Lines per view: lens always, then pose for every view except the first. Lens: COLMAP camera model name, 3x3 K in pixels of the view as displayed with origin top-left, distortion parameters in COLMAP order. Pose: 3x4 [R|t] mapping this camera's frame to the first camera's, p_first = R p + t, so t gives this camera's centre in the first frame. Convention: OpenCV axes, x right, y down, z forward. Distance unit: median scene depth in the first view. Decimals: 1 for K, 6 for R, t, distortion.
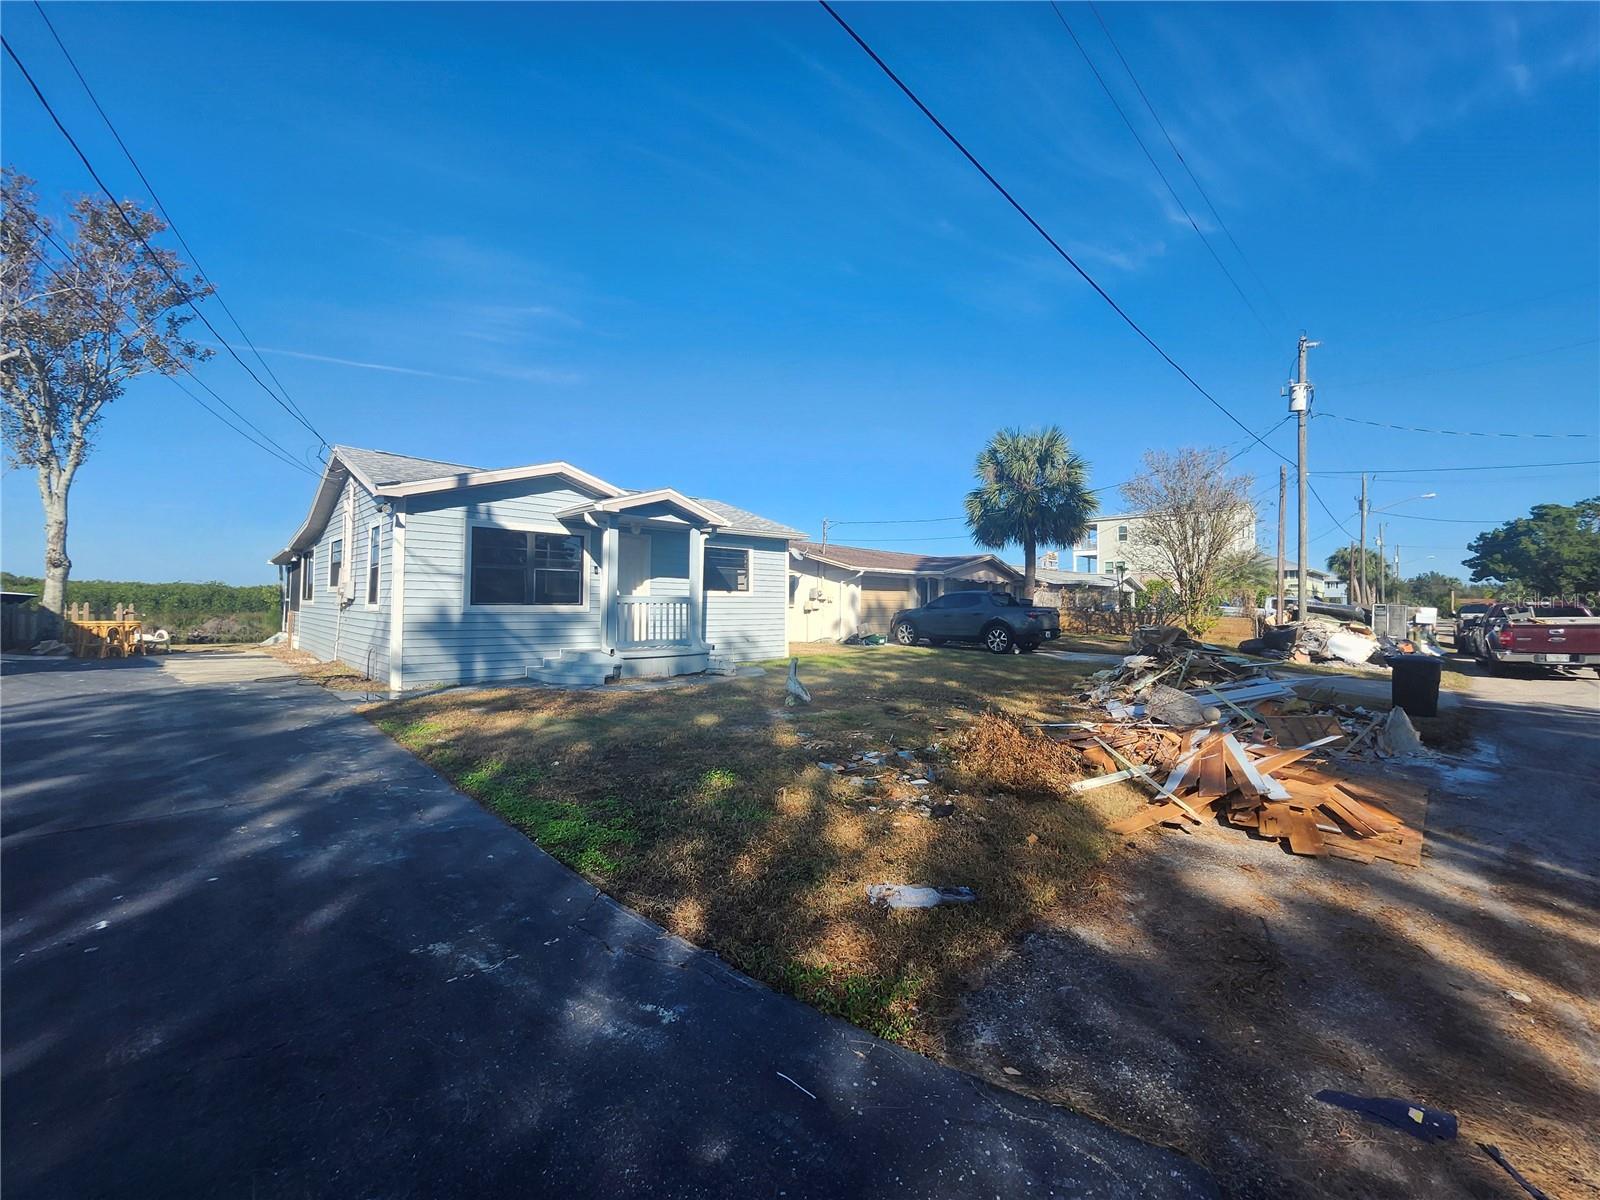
lens RADIAL K [[636.9, 0, 824.5], [0, 636.9, 597.2], [0, 0, 1]] dist [0.000921, -0.000281]
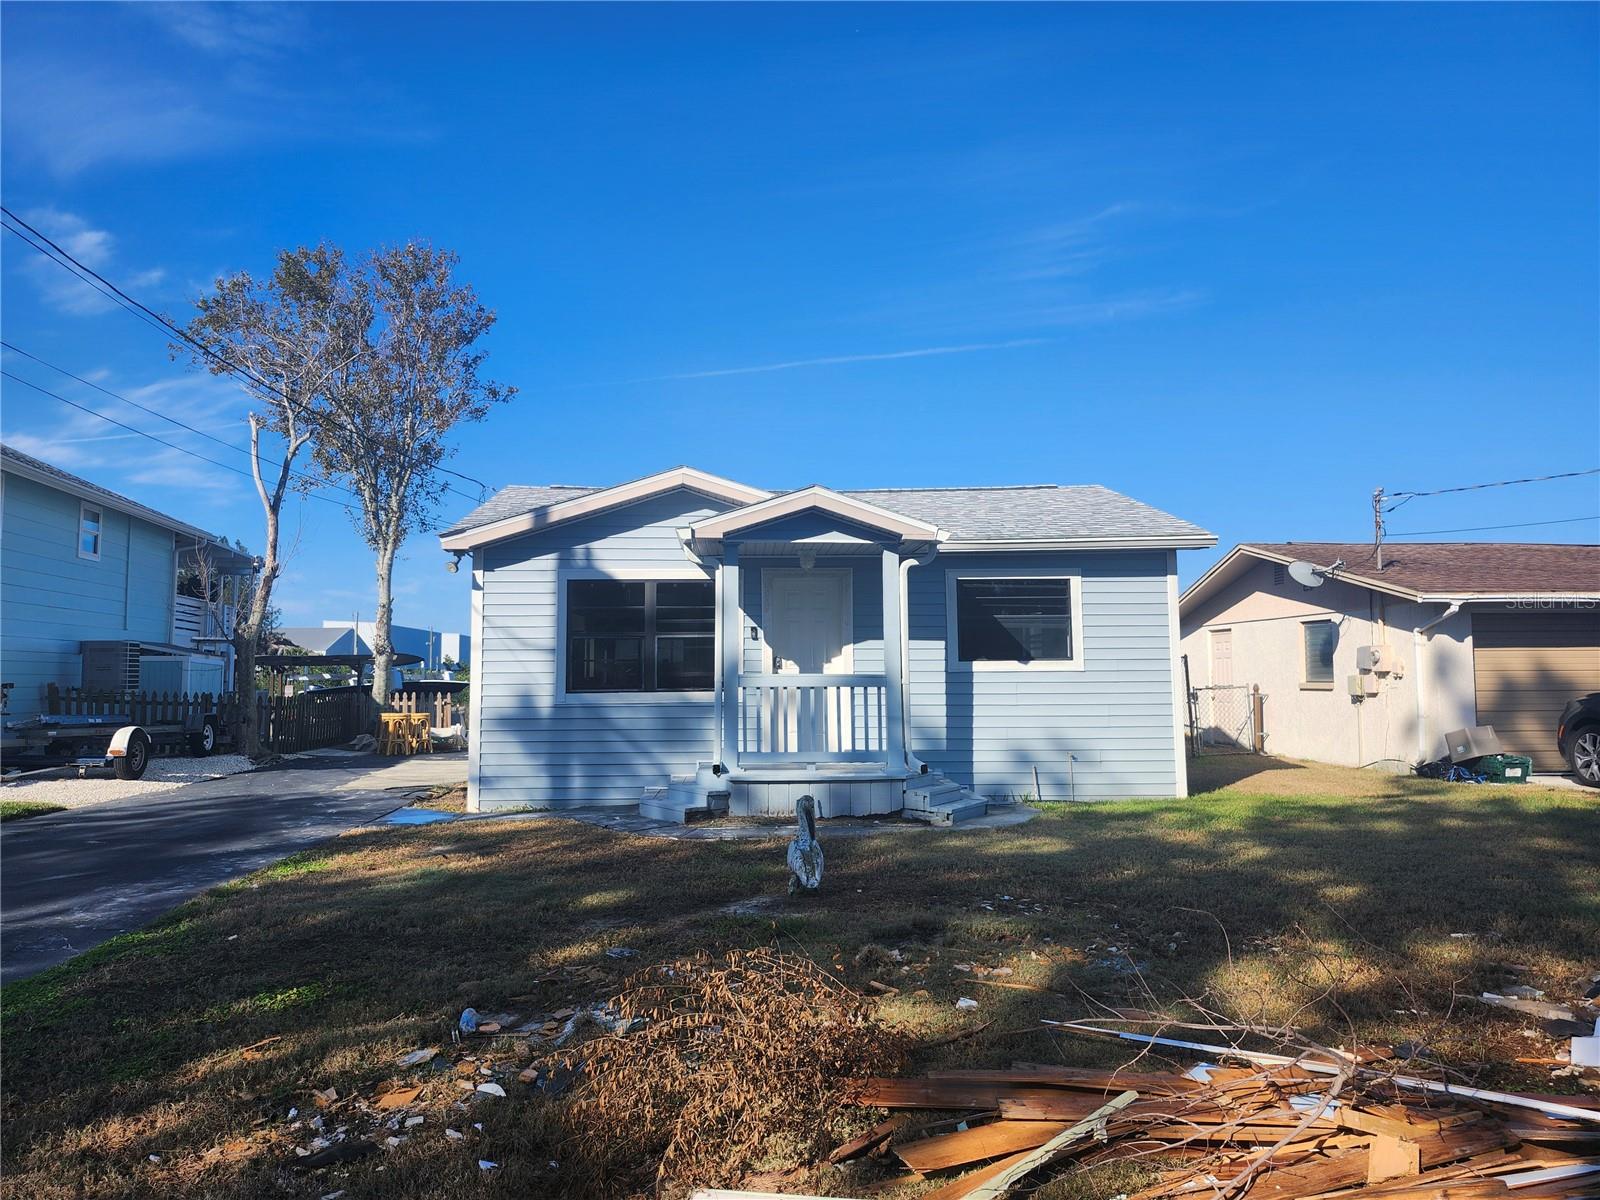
lens RADIAL K [[1120.6, 0, 800.0], [0, 1120.6, 600.0], [0, 0, 1]] dist [0.063099, -0.001289]
pose [[0.731892, -0.061983, -0.678596, 0.459461], [0.020632, 0.997414, -0.068851, 0.000634], [0.681108, 0.036391, 0.731278, 0.274939]]
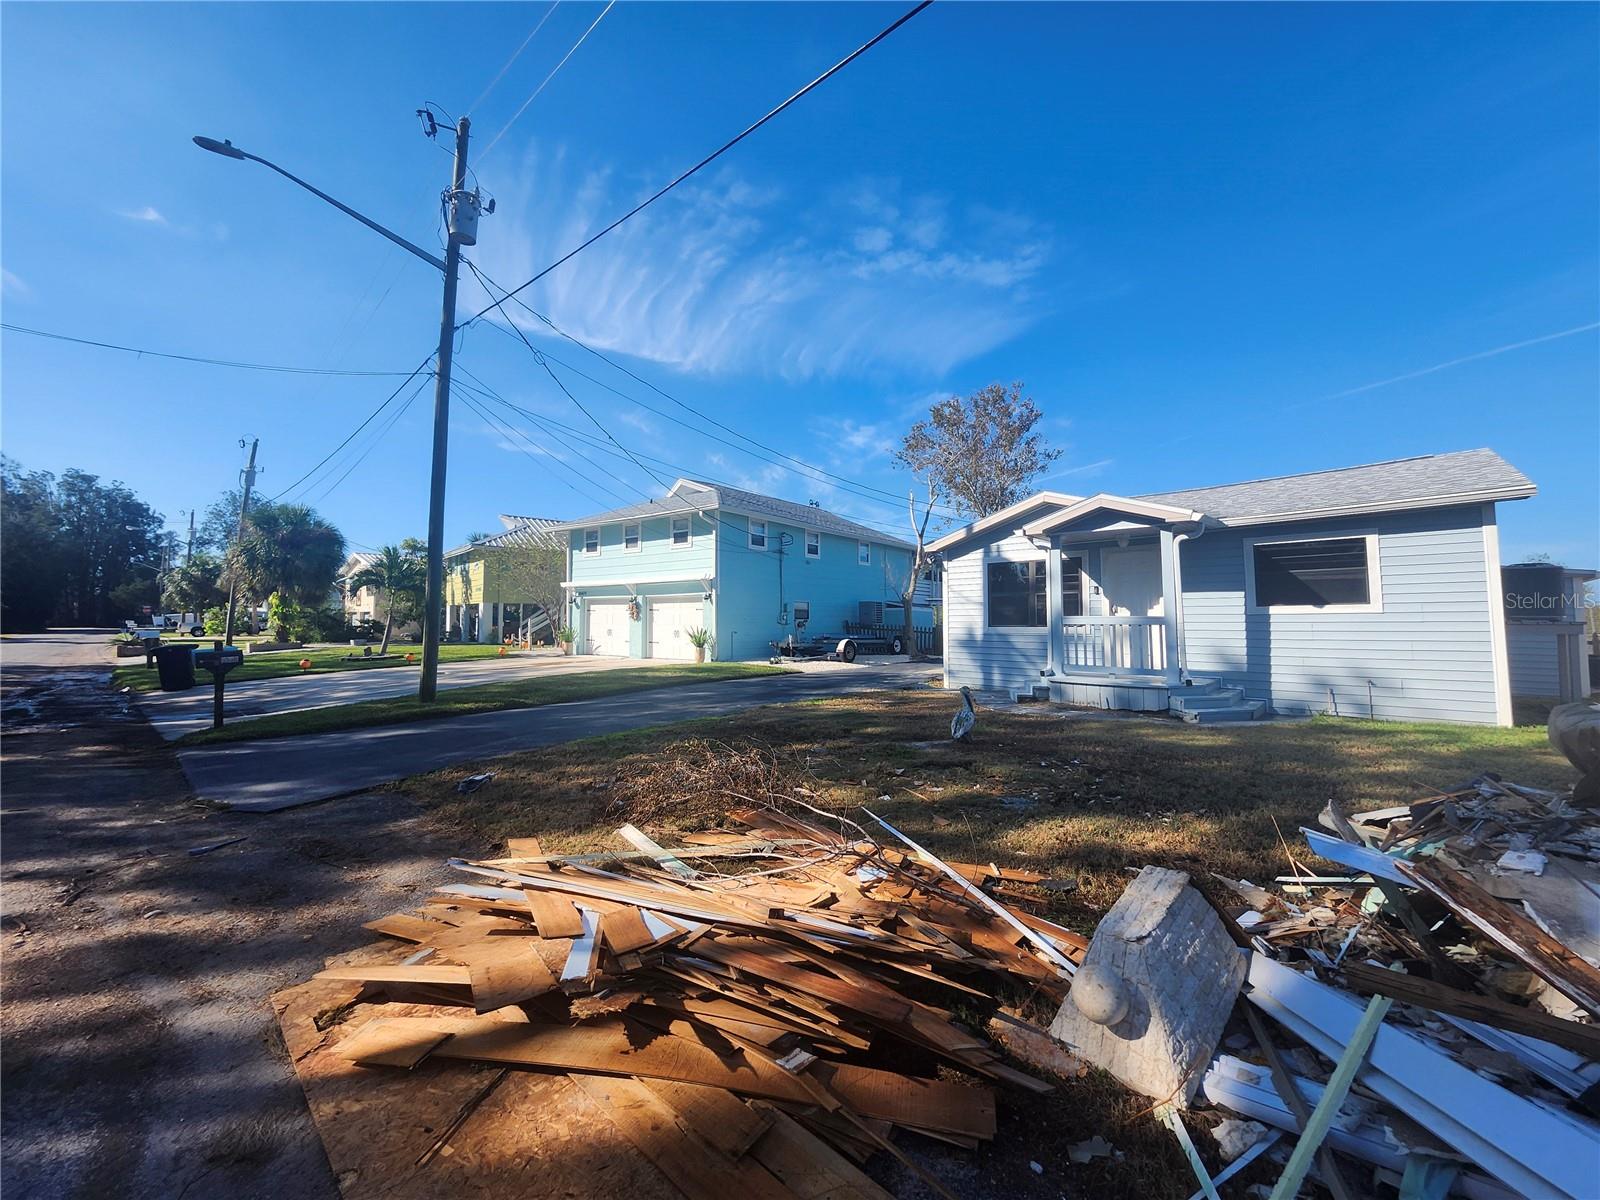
lens RADIAL K [[634.6, 0, 816.6], [0, 634.6, 581.3], [0, 0, 1]] dist [0.002120, 0.000061]
pose [[0.031447, -0.074423, -0.996731, 0.661487], [0.012855, 0.997172, -0.074050, 0.010782], [0.999423, -0.010484, 0.032315, 0.620164]]
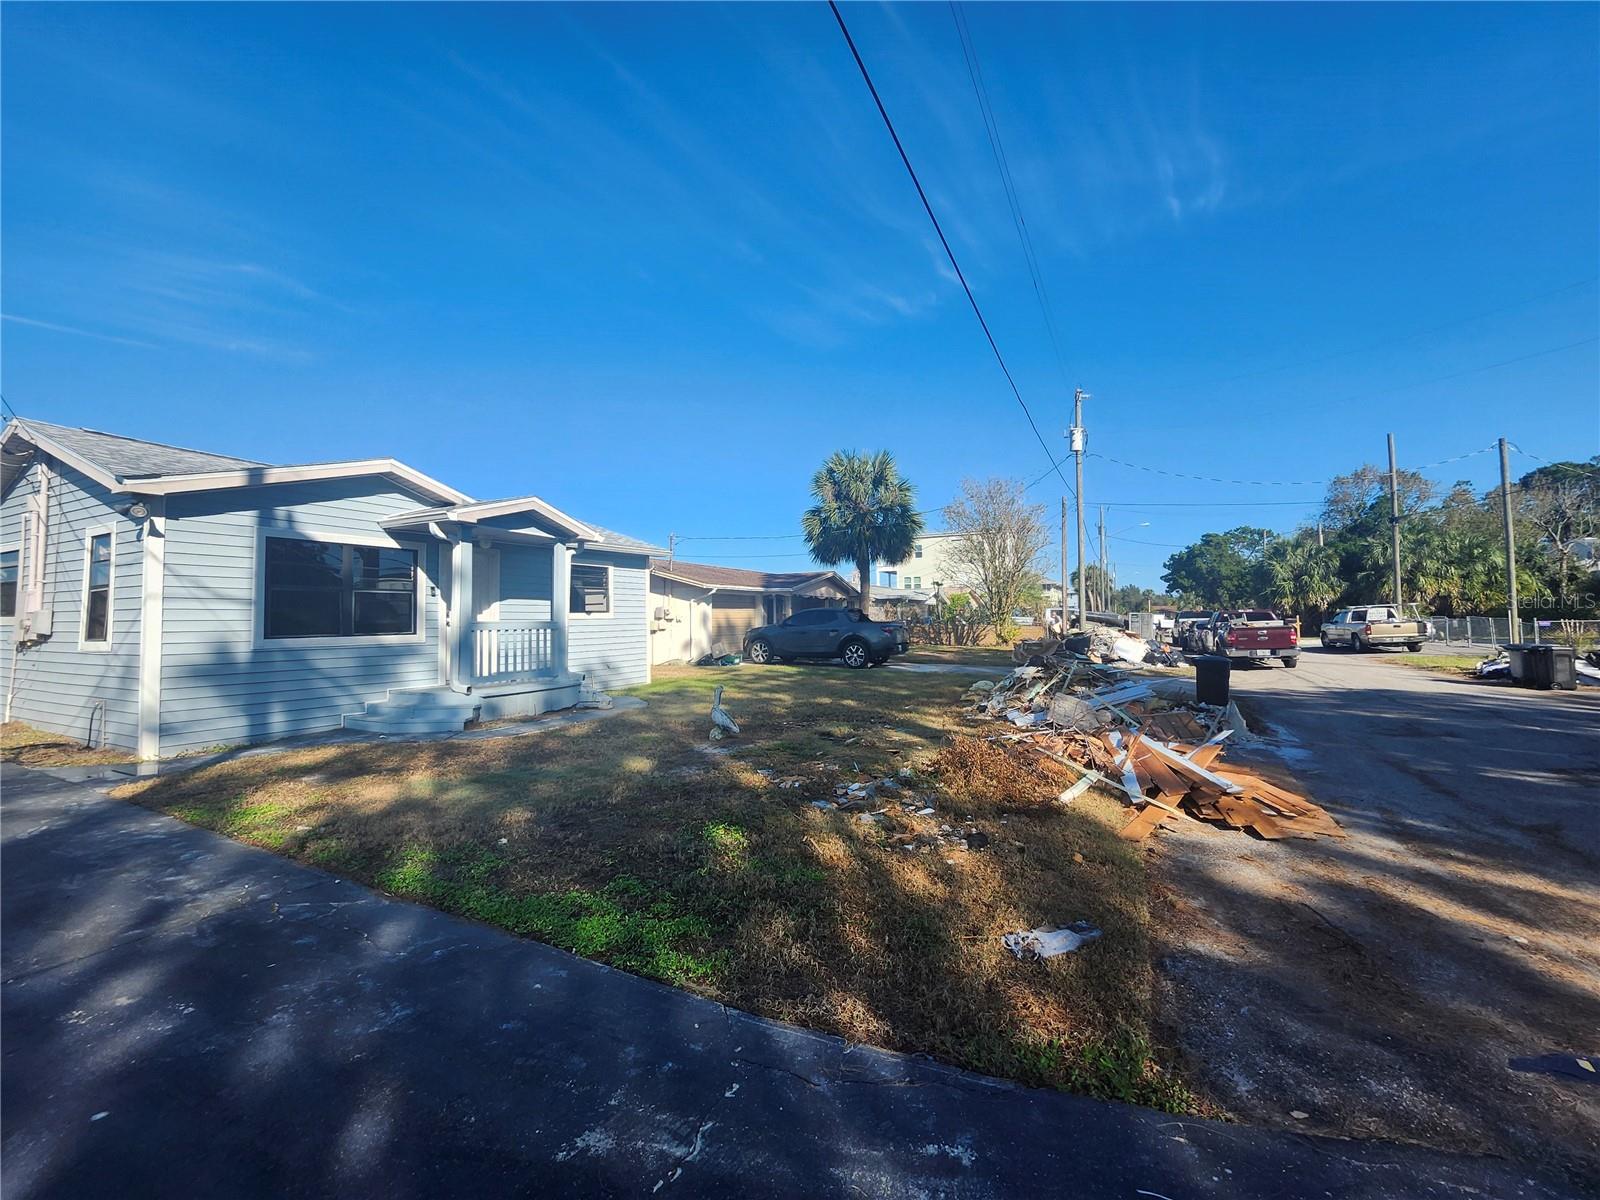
lens RADIAL K [[636.9, 0, 824.5], [0, 636.9, 597.2], [0, 0, 1]] dist [0.000921, -0.000281]
pose [[0.949492, -0.010614, 0.313610, -0.154192], [0.017877, 0.999634, -0.020291, -0.010239], [-0.313280, 0.024873, 0.949335, 0.060894]]
